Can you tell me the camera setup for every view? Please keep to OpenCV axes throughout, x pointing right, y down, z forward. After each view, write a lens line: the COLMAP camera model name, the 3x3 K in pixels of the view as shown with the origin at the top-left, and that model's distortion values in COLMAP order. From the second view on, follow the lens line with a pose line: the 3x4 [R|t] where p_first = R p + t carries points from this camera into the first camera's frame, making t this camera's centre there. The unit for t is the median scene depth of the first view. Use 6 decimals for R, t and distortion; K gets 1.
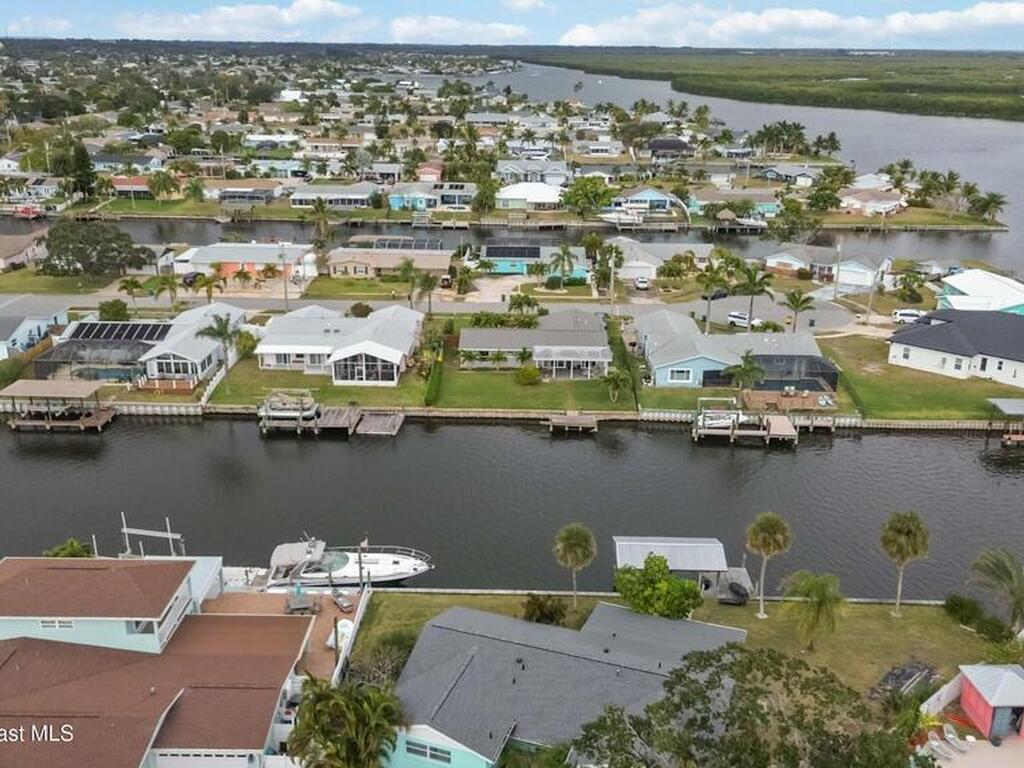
lens RADIAL K [[965.3, 0, 512.9], [0, 965.3, 367.1], [0, 0, 1]] dist [0.106972, -0.207301]
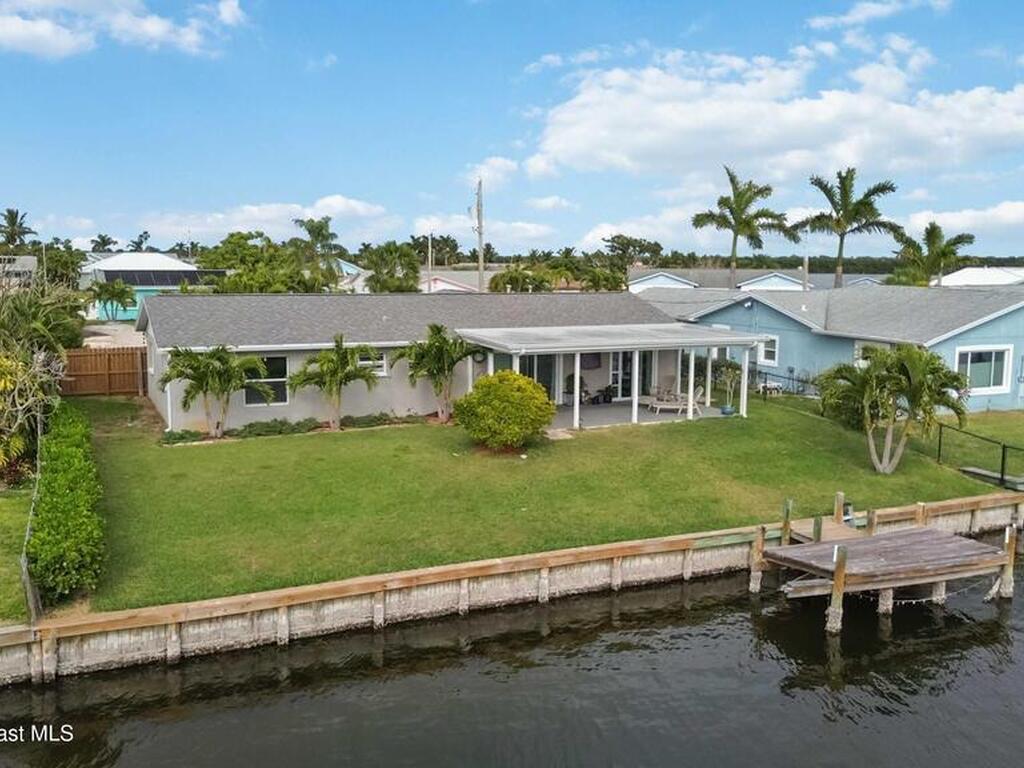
lens RADIAL K [[965.3, 0, 512.9], [0, 965.3, 367.1], [0, 0, 1]] dist [0.106972, -0.207301]
pose [[0.900160, -0.053370, 0.432278, -0.080423], [0.139025, 0.975756, -0.169031, 0.036302], [-0.412777, 0.212252, 0.885756, 0.758711]]
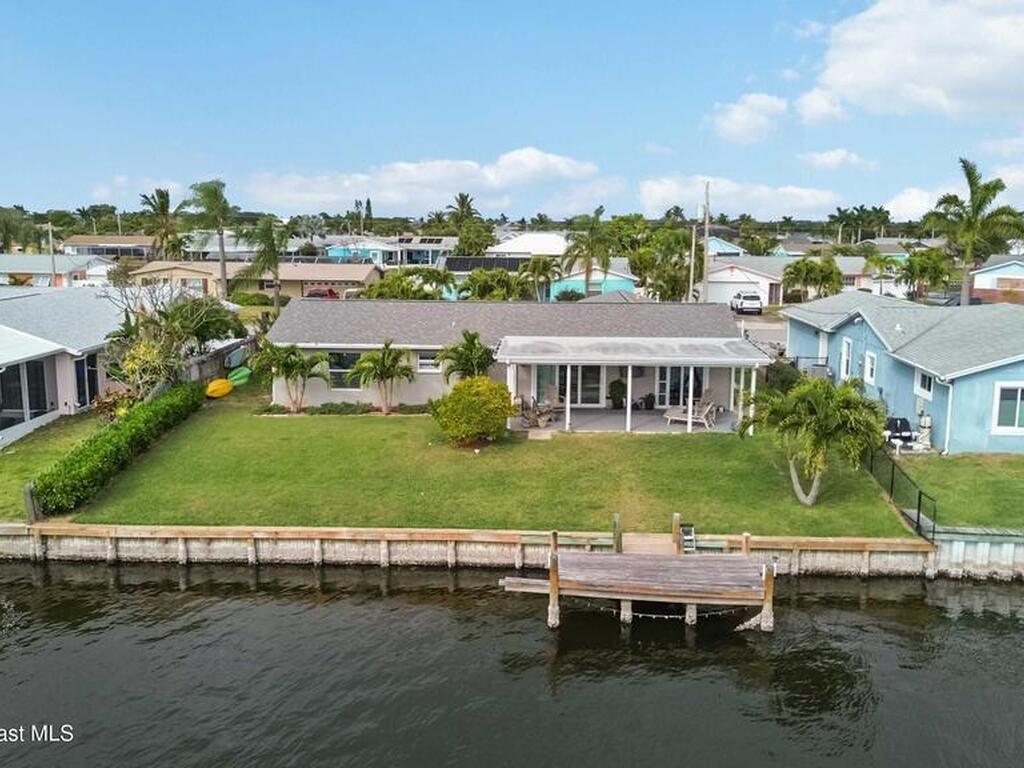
lens RADIAL K [[965.3, 0, 512.9], [0, 965.3, 367.1], [0, 0, 1]] dist [0.106972, -0.207301]
pose [[0.999756, -0.002685, -0.021933, 0.031699], [-0.001080, 0.985465, -0.169876, 0.041488], [0.022071, 0.169858, 0.985221, 0.693568]]
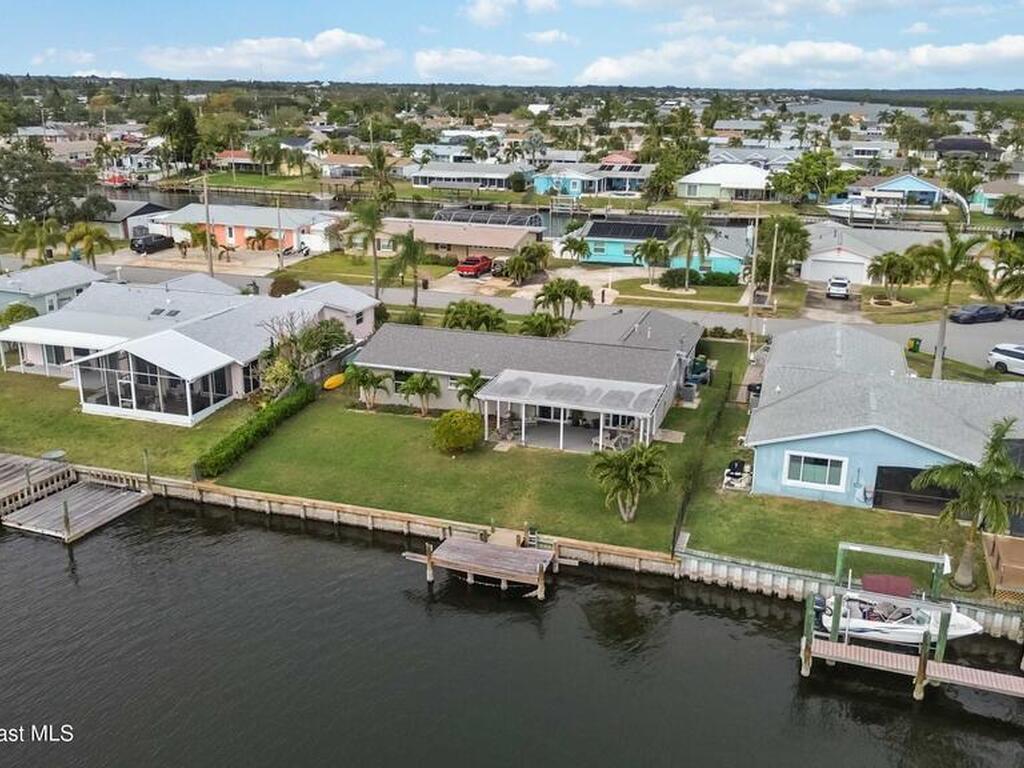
lens RADIAL K [[965.3, 0, 512.9], [0, 965.3, 367.1], [0, 0, 1]] dist [0.106972, -0.207301]
pose [[0.956955, 0.081247, -0.278633, 0.154855], [-0.093006, 0.995237, -0.029224, -0.009919], [0.274931, 0.053881, 0.959953, 0.558537]]
